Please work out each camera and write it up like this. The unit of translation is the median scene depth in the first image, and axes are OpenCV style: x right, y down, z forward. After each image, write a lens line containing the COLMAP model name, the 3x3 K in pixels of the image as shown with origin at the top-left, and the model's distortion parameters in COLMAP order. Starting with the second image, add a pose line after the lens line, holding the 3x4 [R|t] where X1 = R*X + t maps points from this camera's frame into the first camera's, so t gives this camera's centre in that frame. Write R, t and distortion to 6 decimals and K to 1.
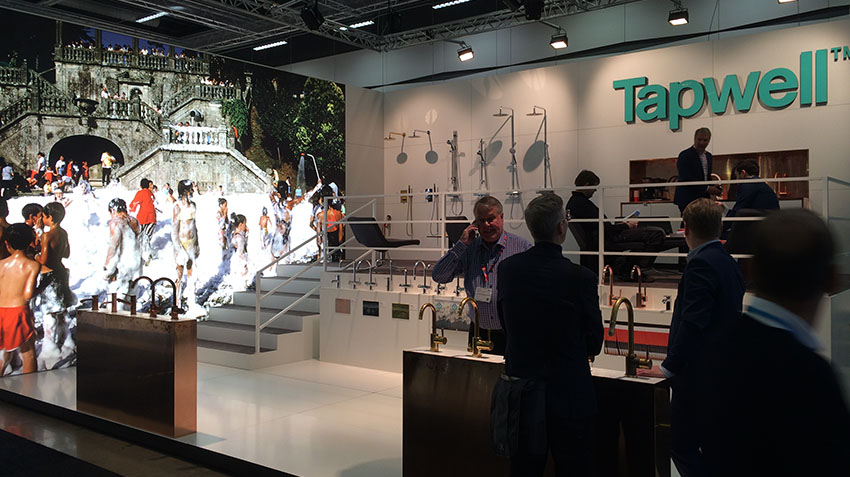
lens RADIAL K [[740.1, 0, 425.3], [0, 740.1, 236.8], [0, 0, 1]] dist [0.054877, -0.008183]
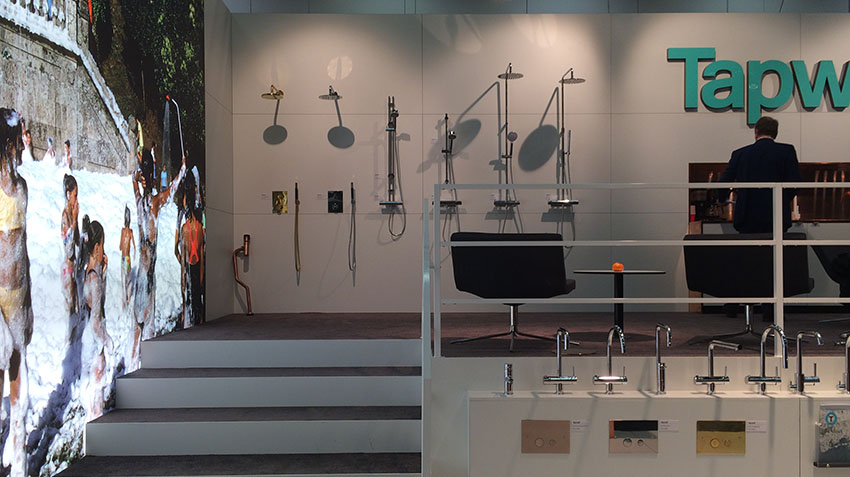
lens RADIAL K [[740.1, 0, 425.3], [0, 740.1, 263.8], [0, 0, 1]] dist [0.054877, -0.008183]
pose [[0.777075, -0.004102, 0.629394, -0.359185], [0.007476, 0.999968, -0.002714, -0.005368], [-0.629363, 0.006814, 0.777082, 0.578541]]
